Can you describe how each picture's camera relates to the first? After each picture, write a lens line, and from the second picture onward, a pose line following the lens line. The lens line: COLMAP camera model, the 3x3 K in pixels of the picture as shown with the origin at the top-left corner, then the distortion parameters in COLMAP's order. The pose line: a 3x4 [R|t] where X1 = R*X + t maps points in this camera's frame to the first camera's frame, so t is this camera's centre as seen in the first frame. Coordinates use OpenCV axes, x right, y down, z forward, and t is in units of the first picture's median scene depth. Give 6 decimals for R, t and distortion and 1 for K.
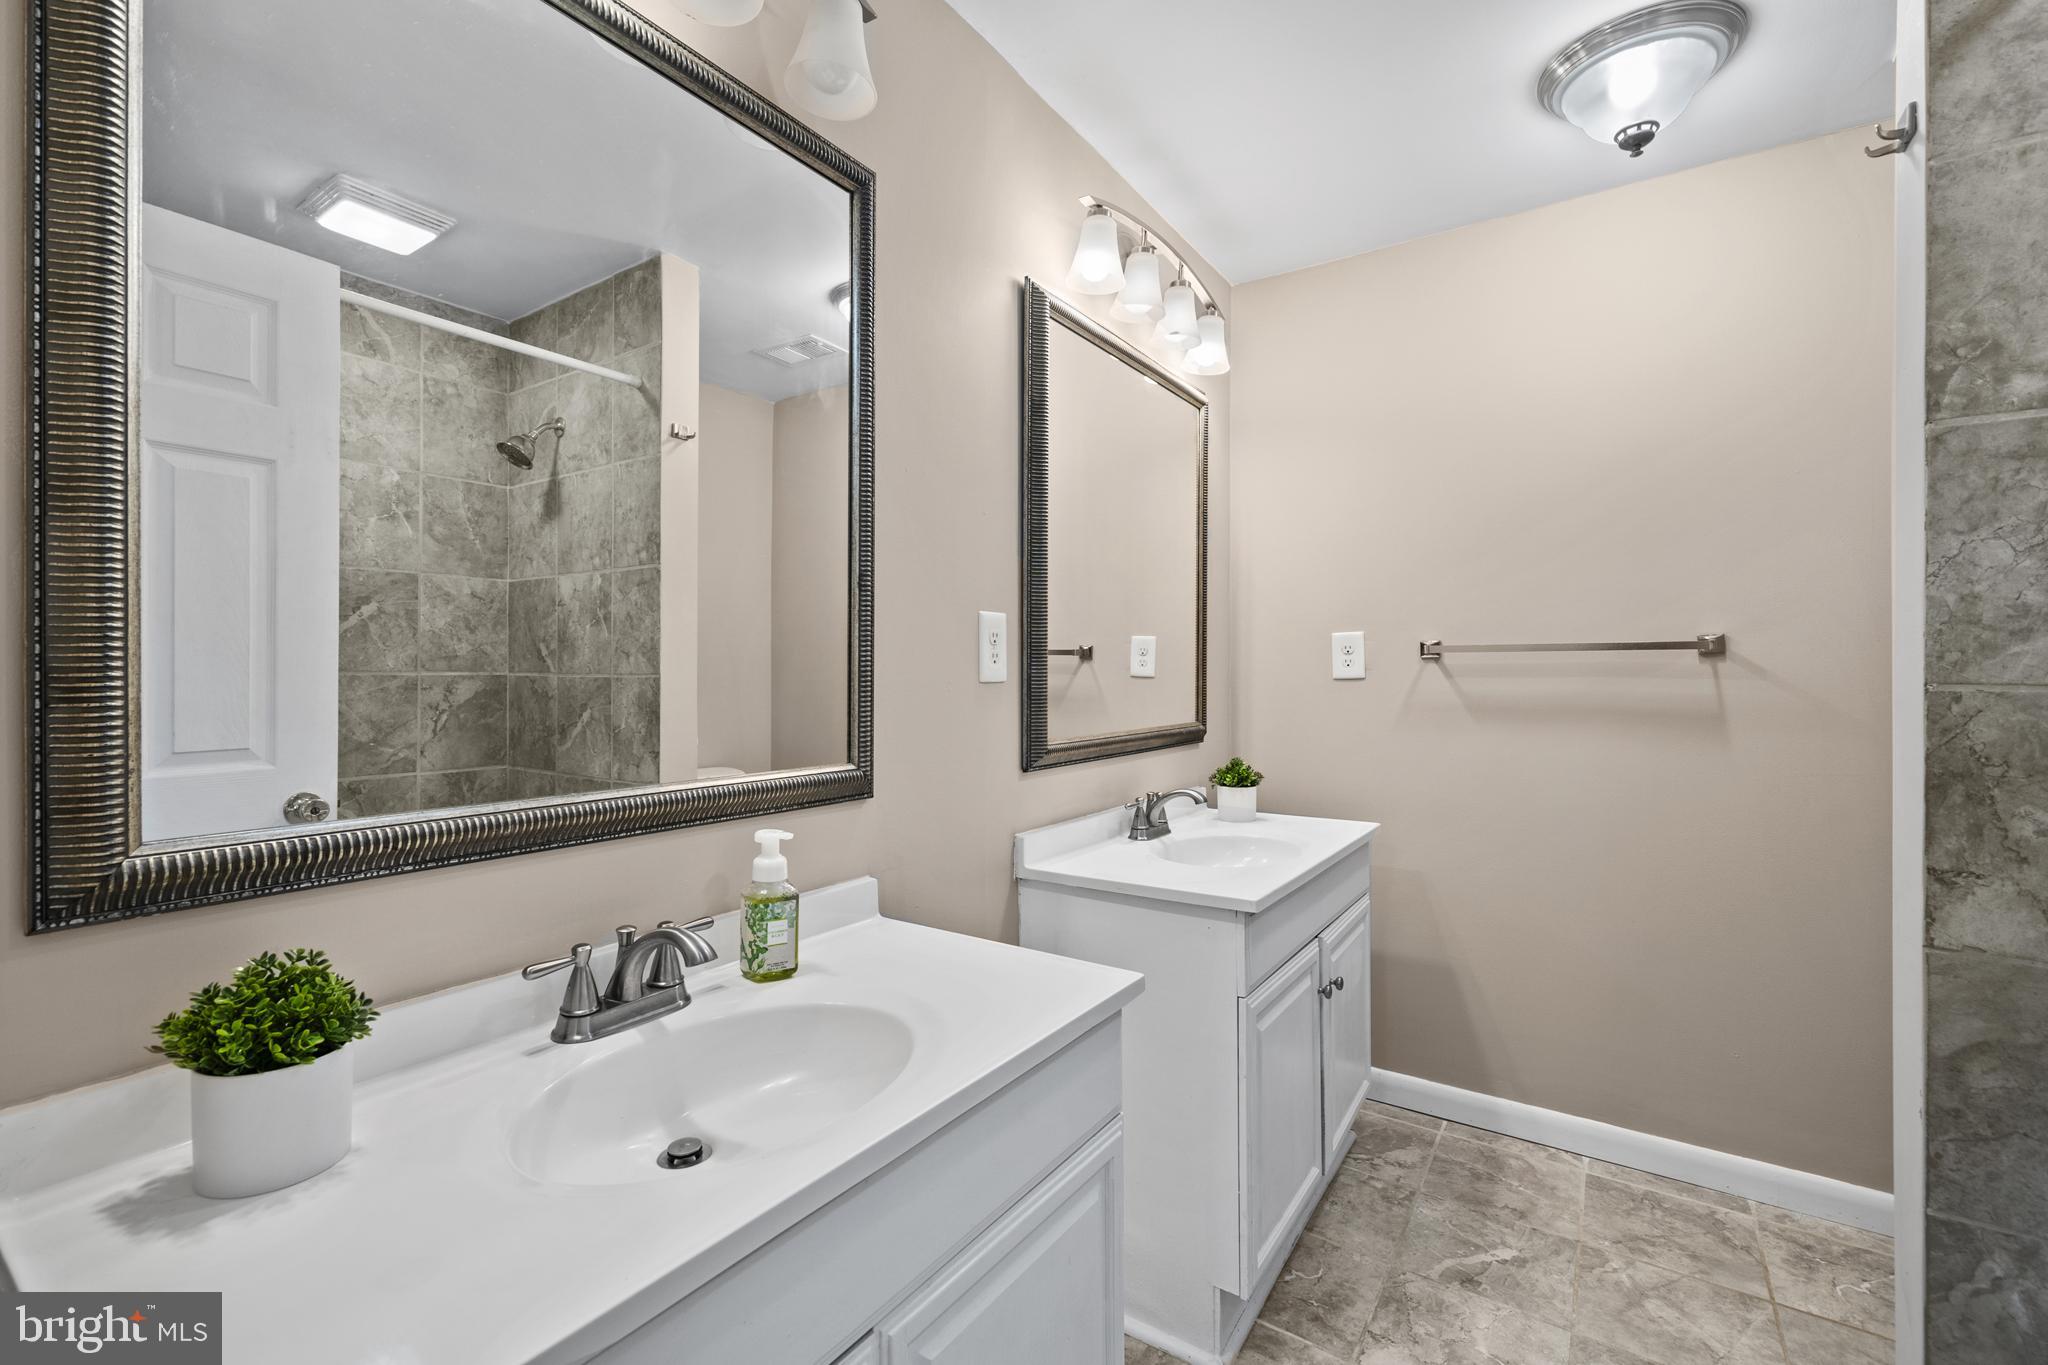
lens RADIAL K [[883.3, 0, 995.8], [0, 883.3, 672.8], [0, 0, 1]] dist [0.000802, 0.000254]
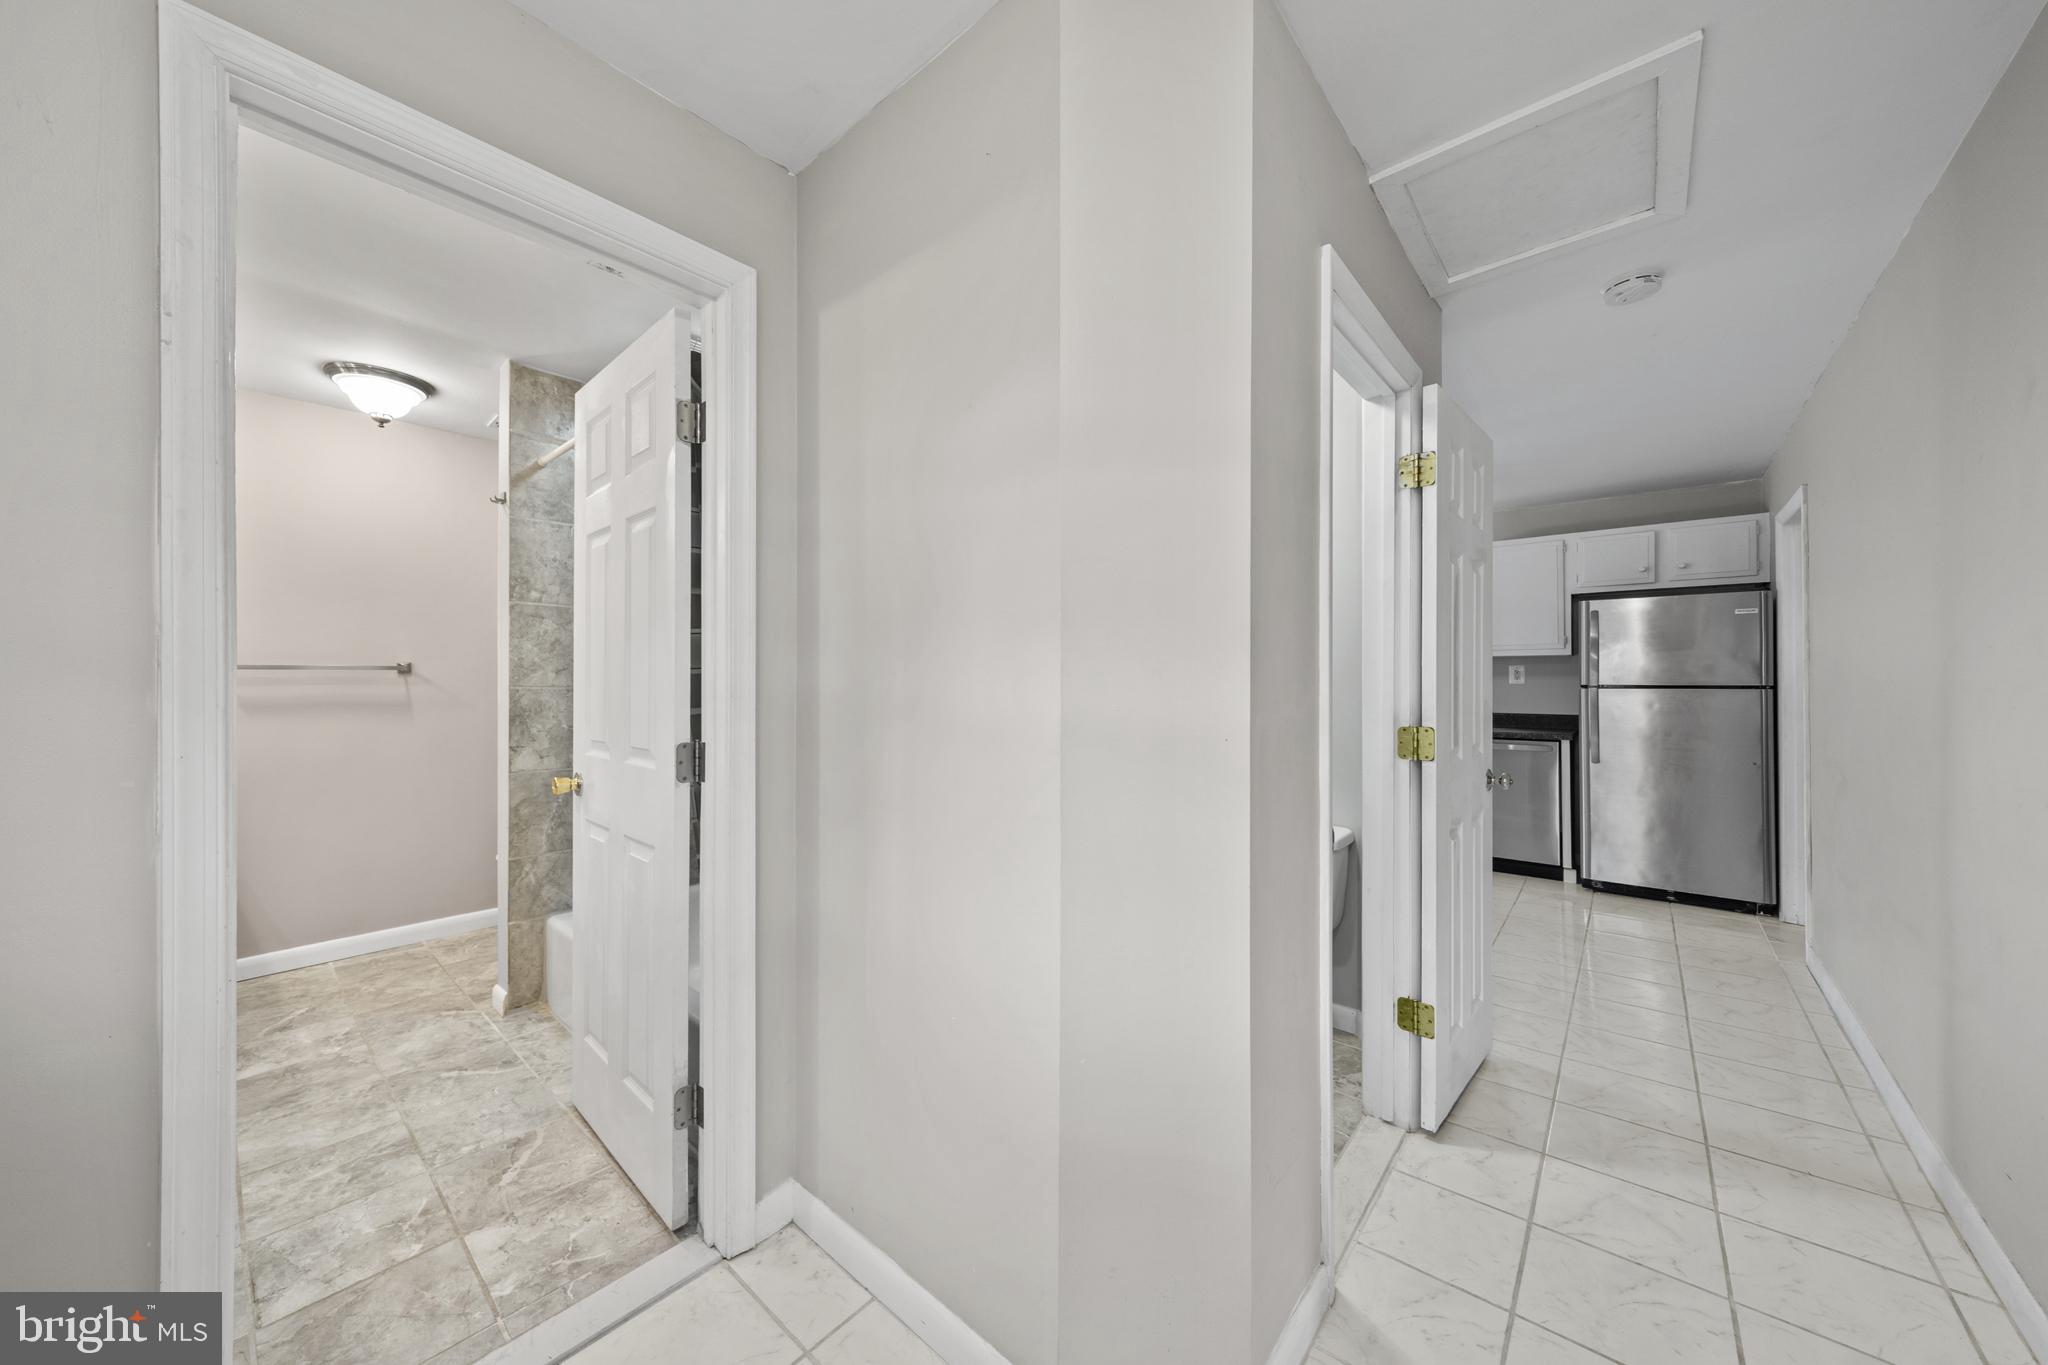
lens RADIAL K [[711.4, 0, 1001.8], [0, 711.4, 676.7], [0, 0, 1]] dist [0.001195, 0.003490]
pose [[0.109955, 0.002024, 0.993935, -0.668857], [0.001340, 0.999997, -0.002185, -0.007296], [-0.993936, 0.001572, 0.109952, -0.532650]]
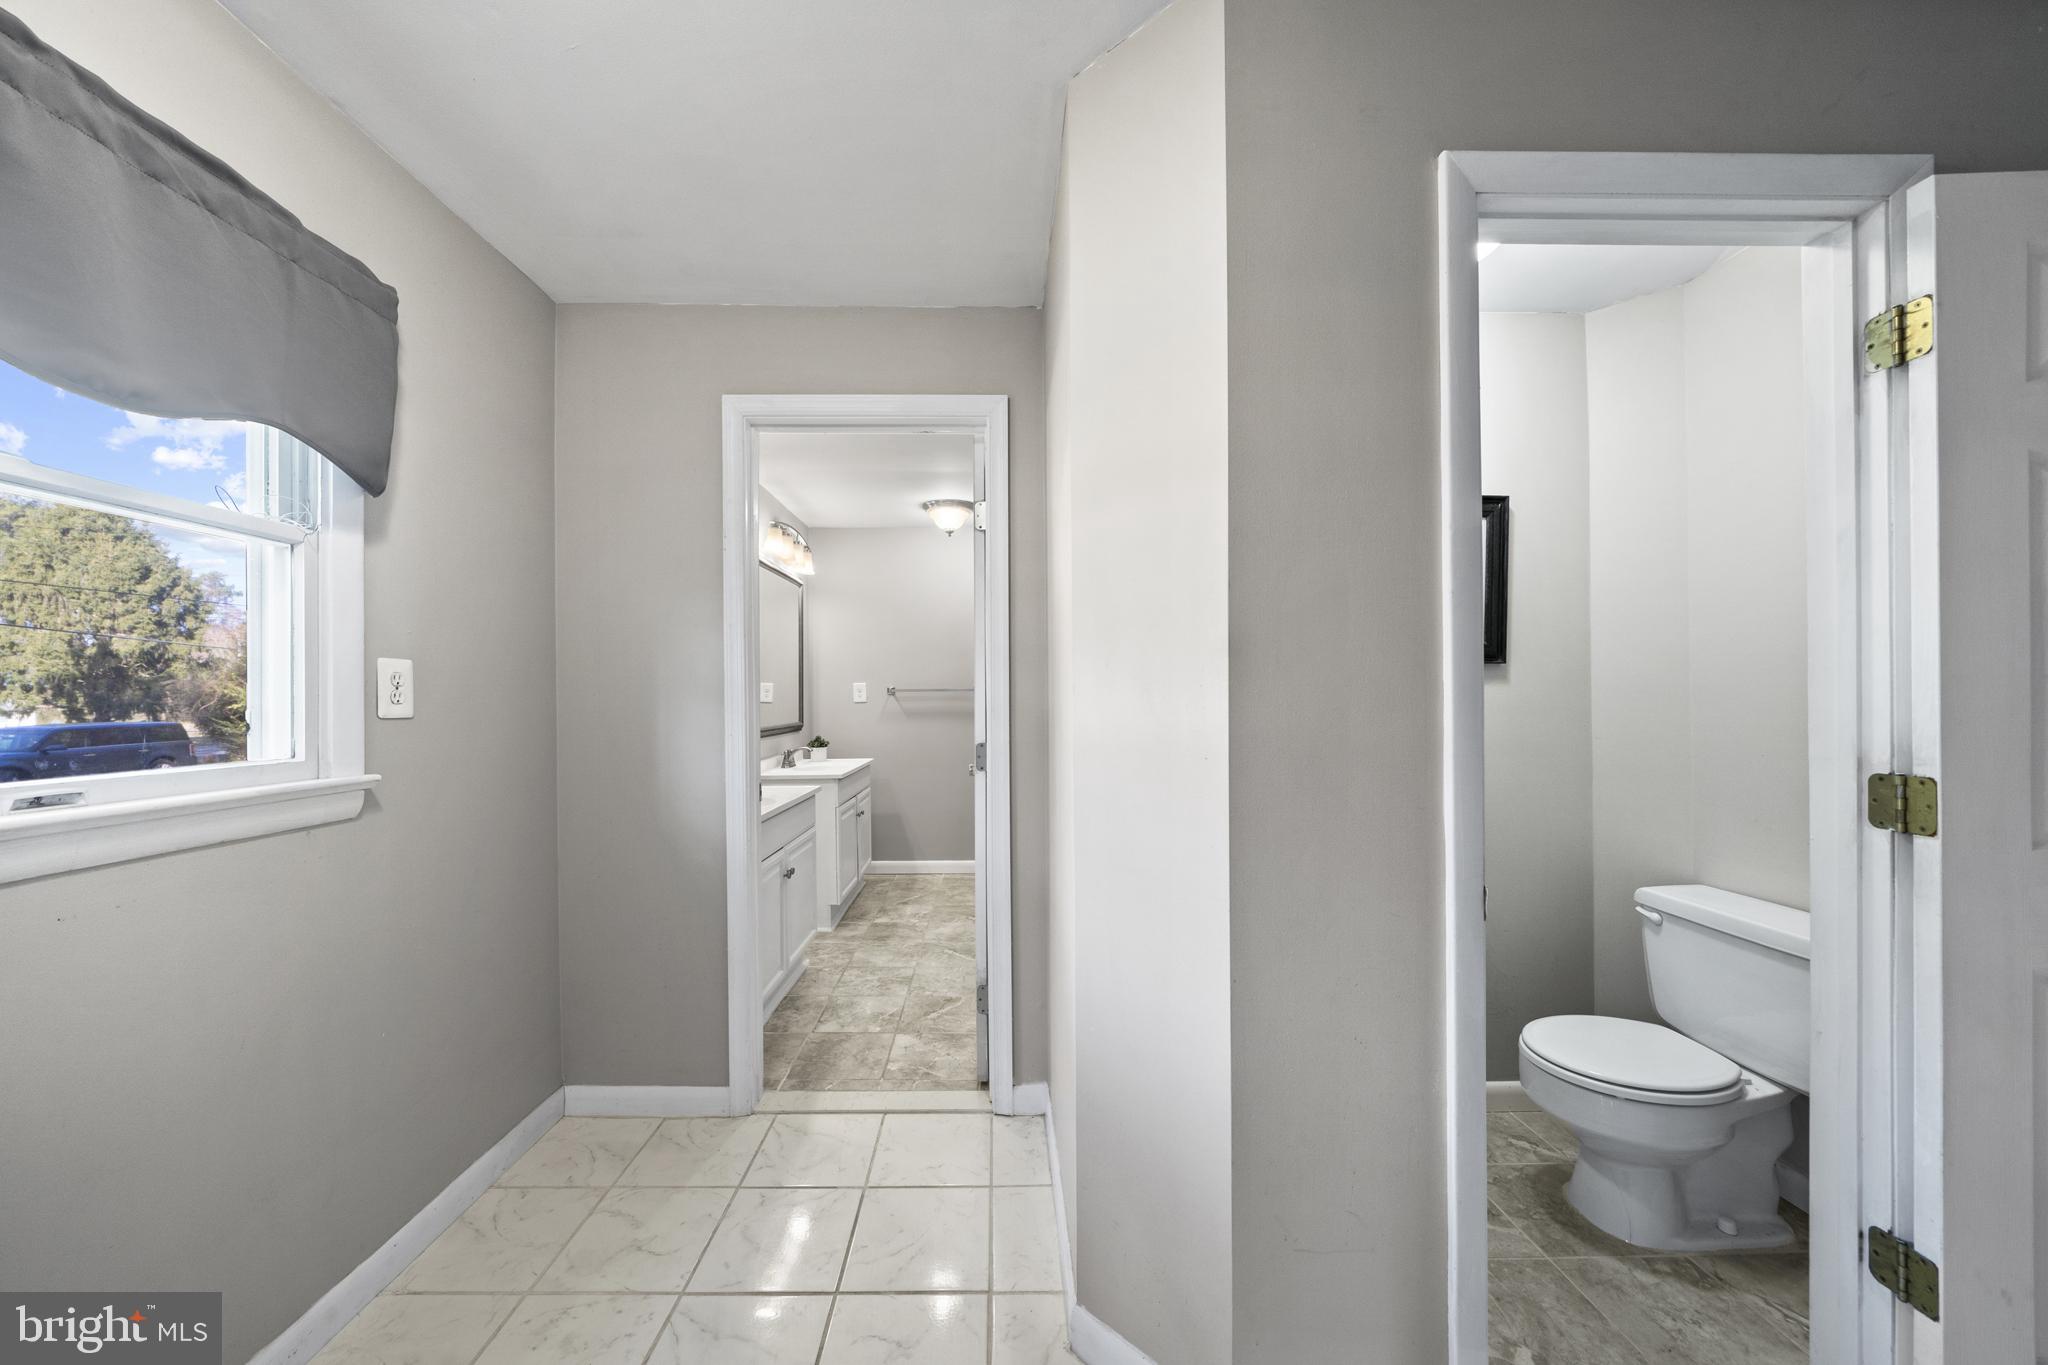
lens RADIAL K [[699.2, 0, 1020.7], [0, 699.2, 697.6], [0, 0, 1]] dist [-0.000378, -0.000076]
pose [[0.797760, -0.005818, 0.602947, -0.528462], [0.006500, 0.999978, 0.001049, -0.007194], [-0.602940, 0.003083, 0.797781, -1.034074]]
